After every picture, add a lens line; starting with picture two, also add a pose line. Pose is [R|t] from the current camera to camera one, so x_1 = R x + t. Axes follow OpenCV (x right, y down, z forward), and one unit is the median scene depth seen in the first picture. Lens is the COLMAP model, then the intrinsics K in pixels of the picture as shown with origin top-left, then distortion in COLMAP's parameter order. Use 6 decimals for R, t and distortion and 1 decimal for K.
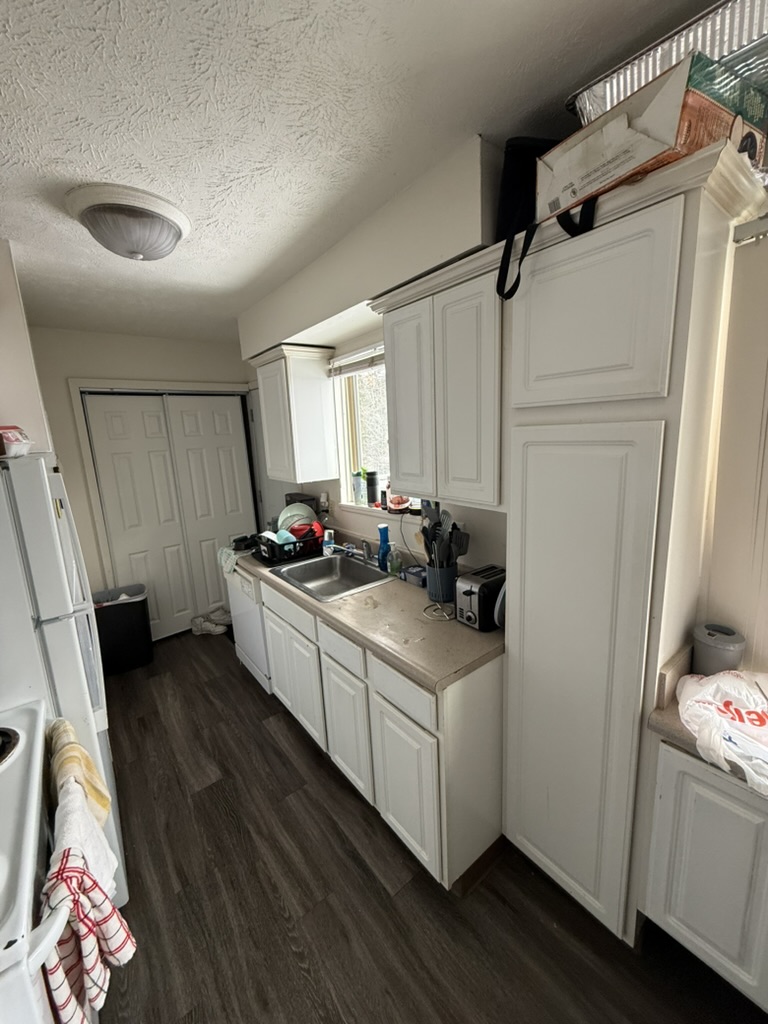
lens RADIAL K [[409.7, 0, 383.9], [0, 409.7, 509.1], [0, 0, 1]] dist [0.000020, 0.000050]
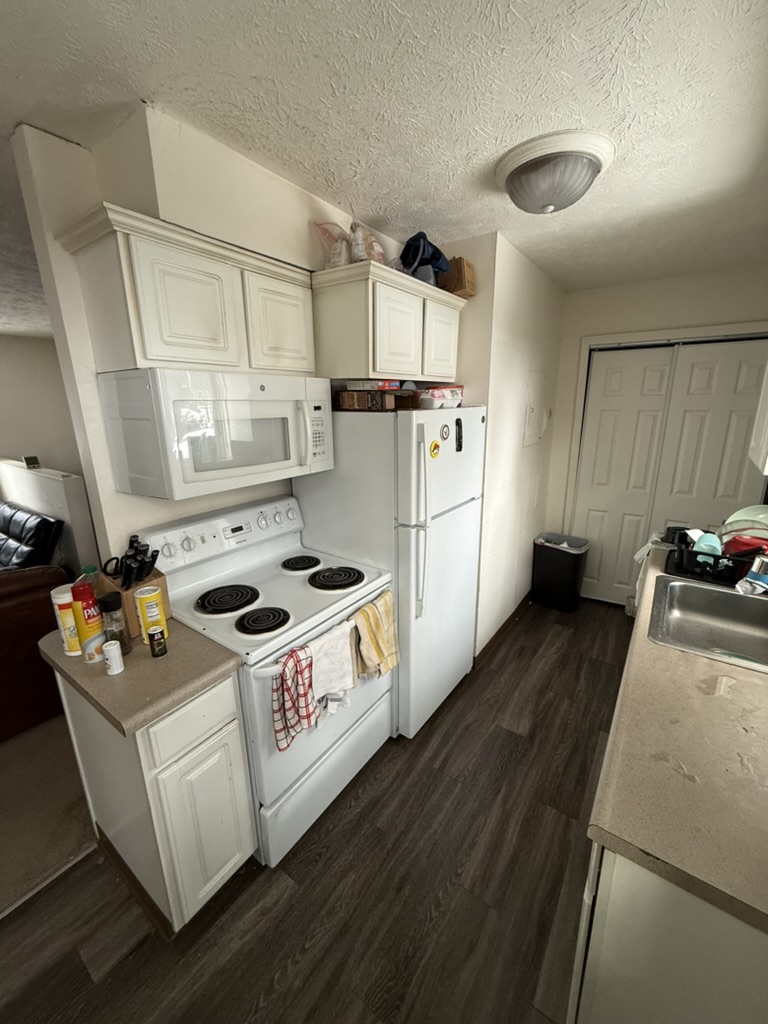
lens RADIAL K [[409.7, 0, 383.9], [0, 409.7, 509.1], [0, 0, 1]] dist [0.000020, 0.000050]
pose [[0.277055, 0.285364, -0.917501, 0.251733], [-0.183097, 0.953063, 0.241135, -0.061877], [0.943248, 0.101184, 0.316300, 0.249803]]
